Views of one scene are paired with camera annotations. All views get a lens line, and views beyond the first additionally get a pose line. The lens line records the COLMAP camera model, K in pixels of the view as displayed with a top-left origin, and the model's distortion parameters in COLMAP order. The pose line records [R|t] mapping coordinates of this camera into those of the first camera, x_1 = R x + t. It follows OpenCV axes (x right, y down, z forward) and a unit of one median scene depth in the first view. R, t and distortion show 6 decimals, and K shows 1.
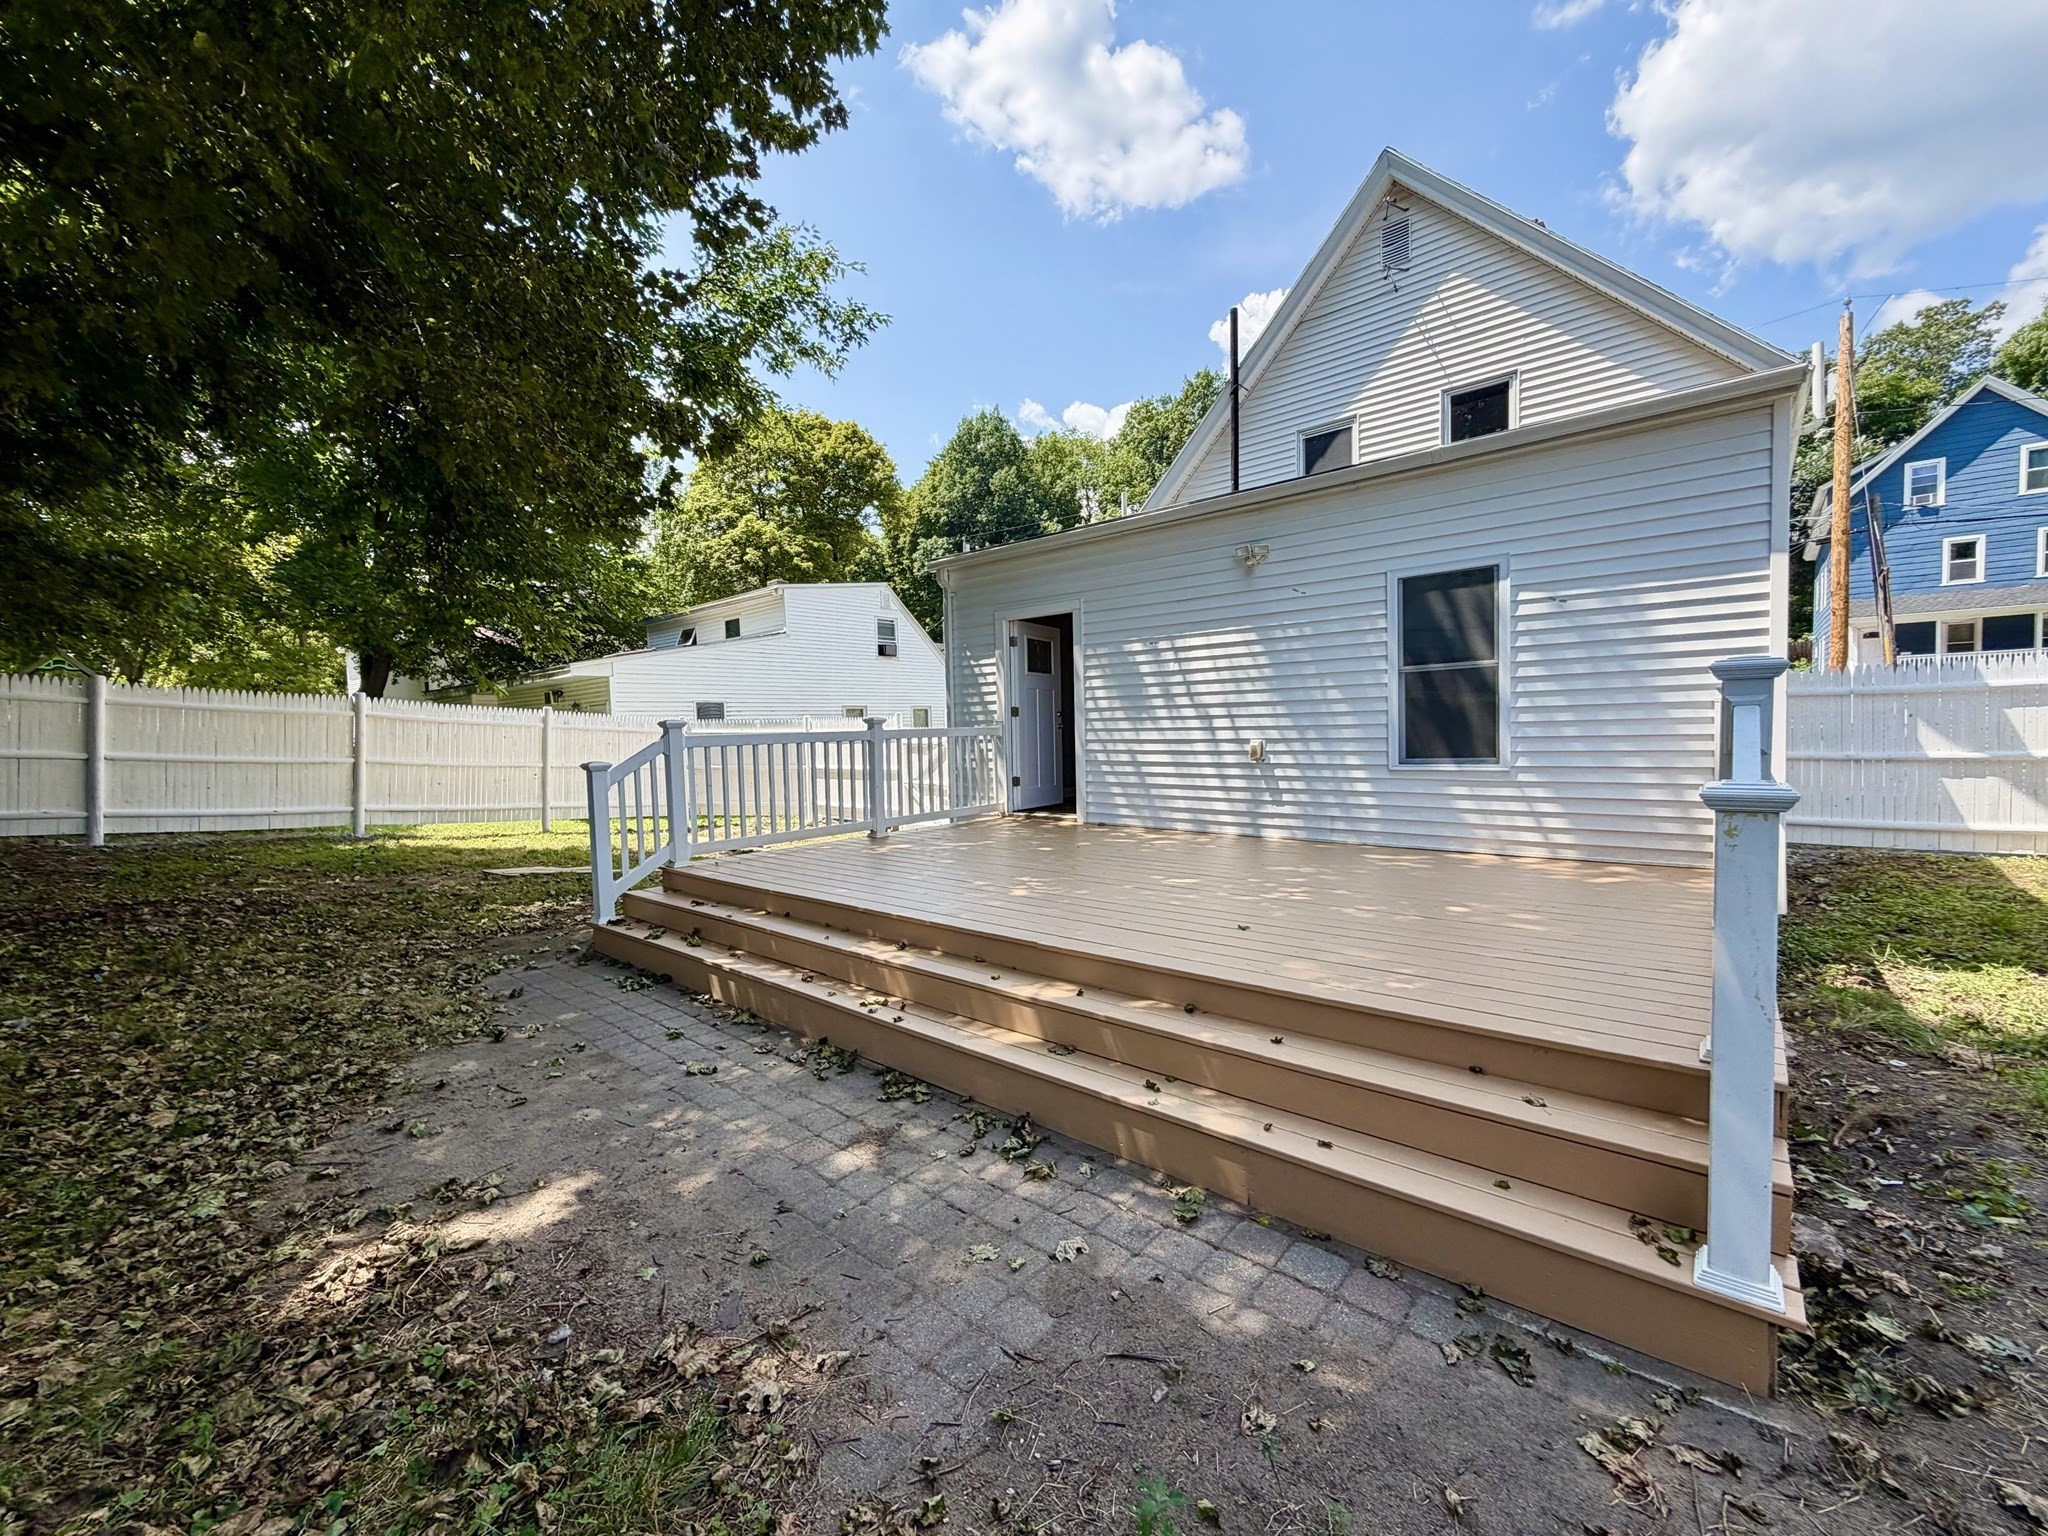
lens RADIAL K [[815.9, 0, 1023.8], [0, 815.9, 770.5], [0, 0, 1]] dist [-0.001618, 0.000423]
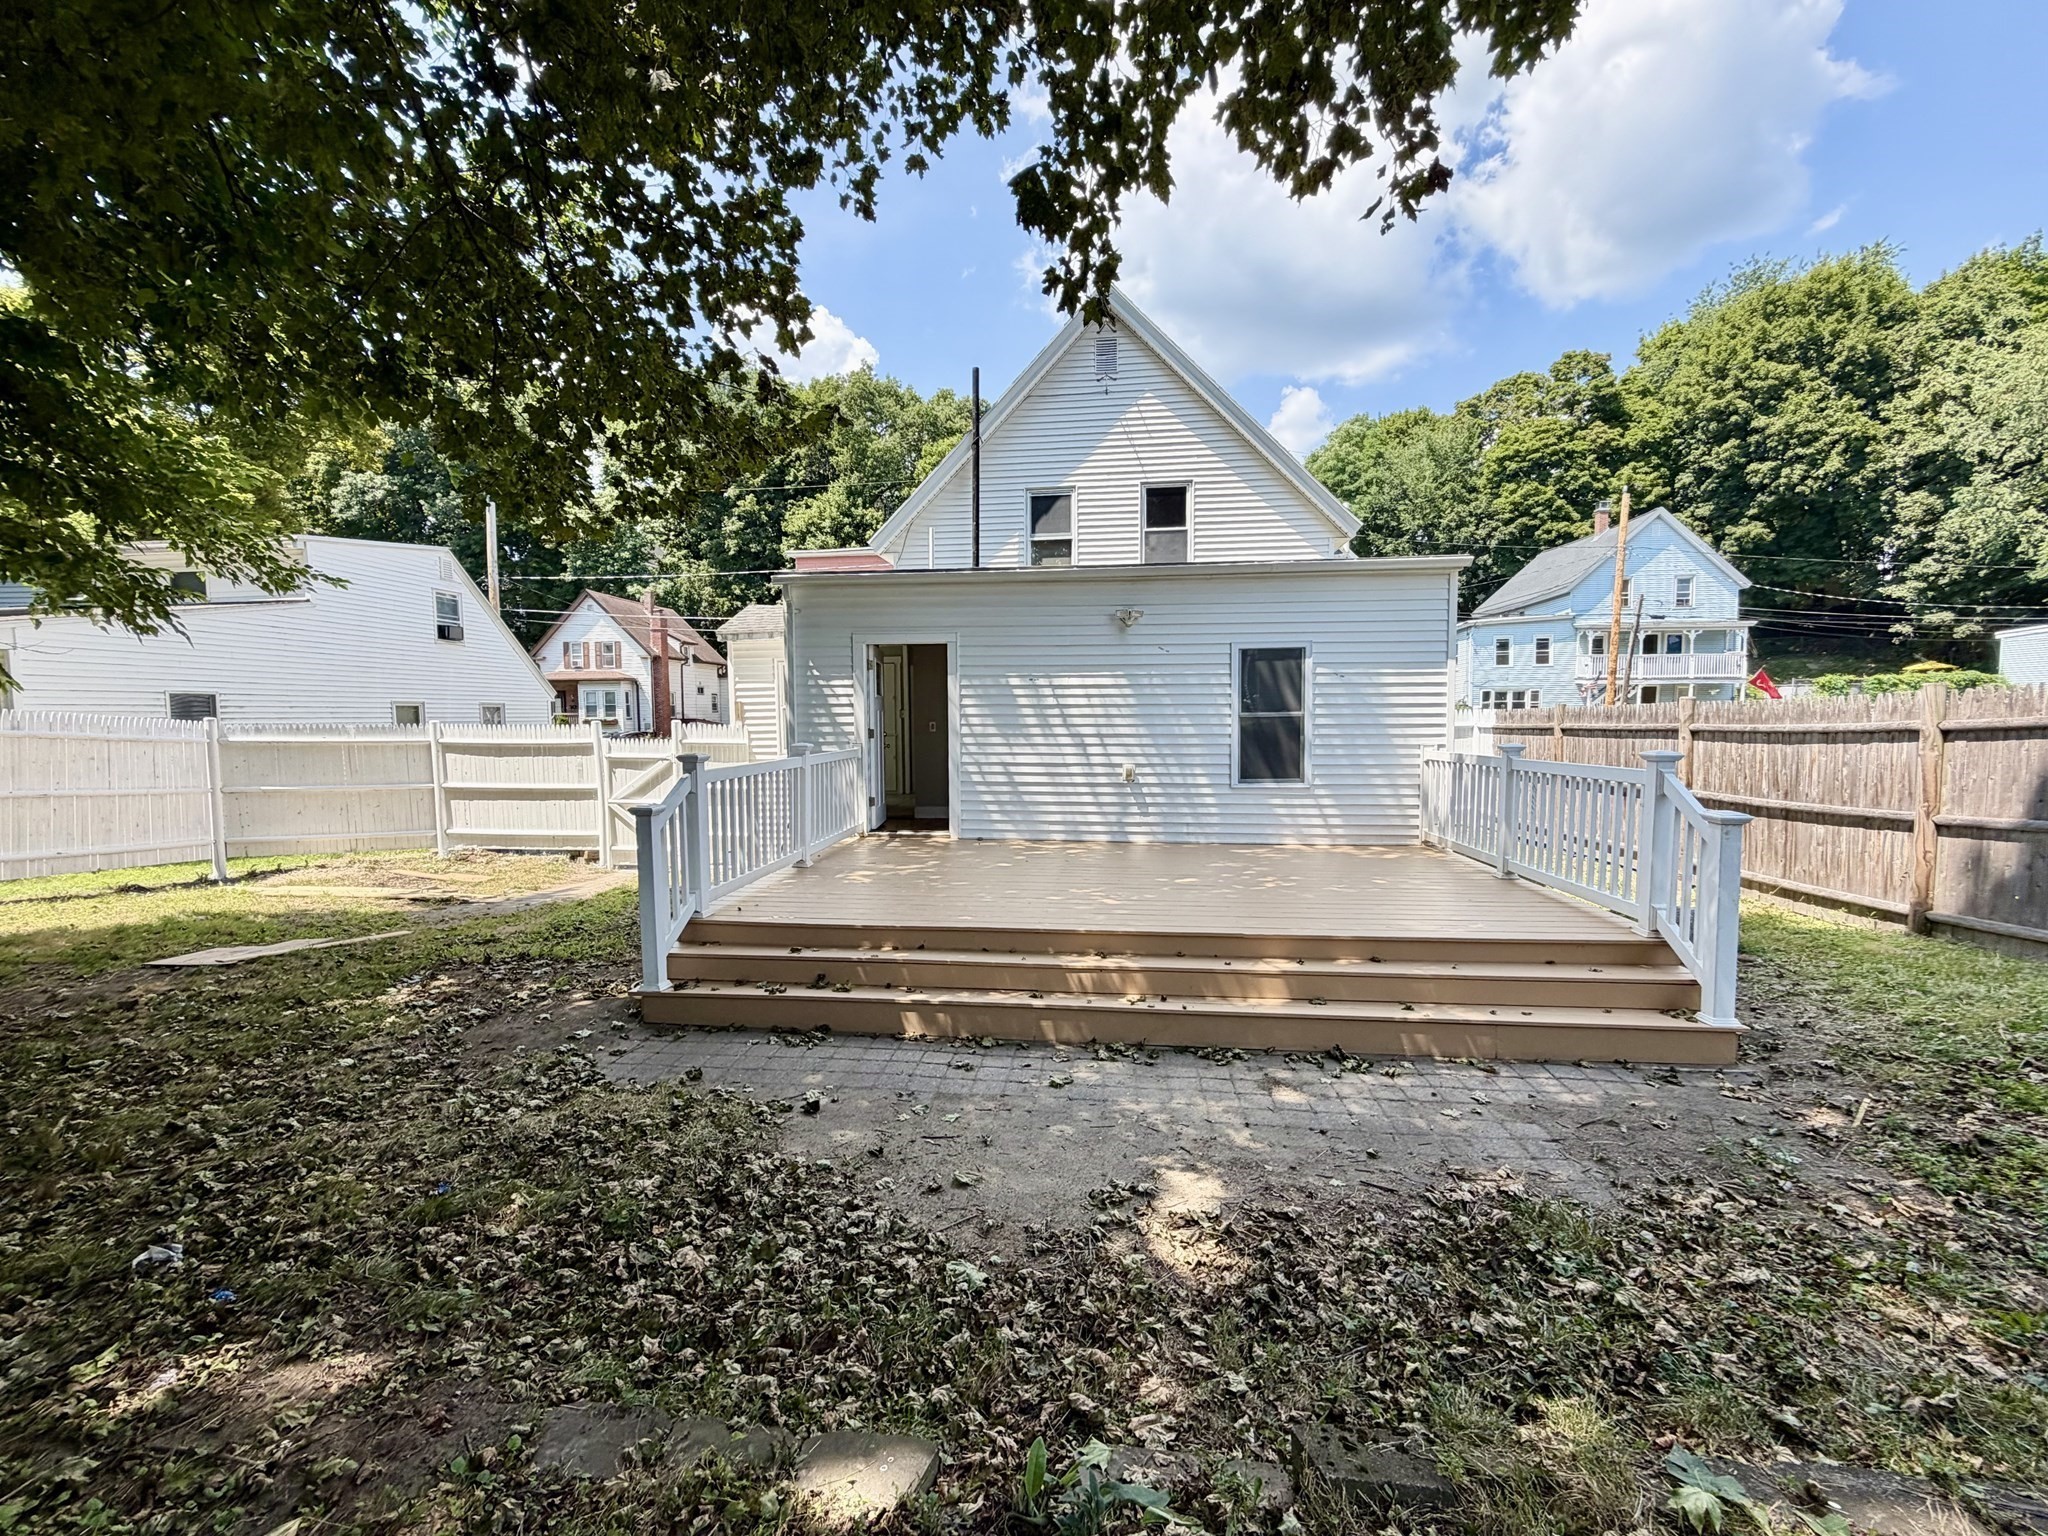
lens RADIAL K [[815.9, 0, 1061.6], [0, 815.9, 772.7], [0, 0, 1]] dist [-0.001618, 0.000423]
pose [[0.823692, -0.014377, 0.566855, -0.514421], [0.012883, 0.999895, 0.006640, -0.035035], [-0.566891, 0.001833, 0.823791, 0.030472]]
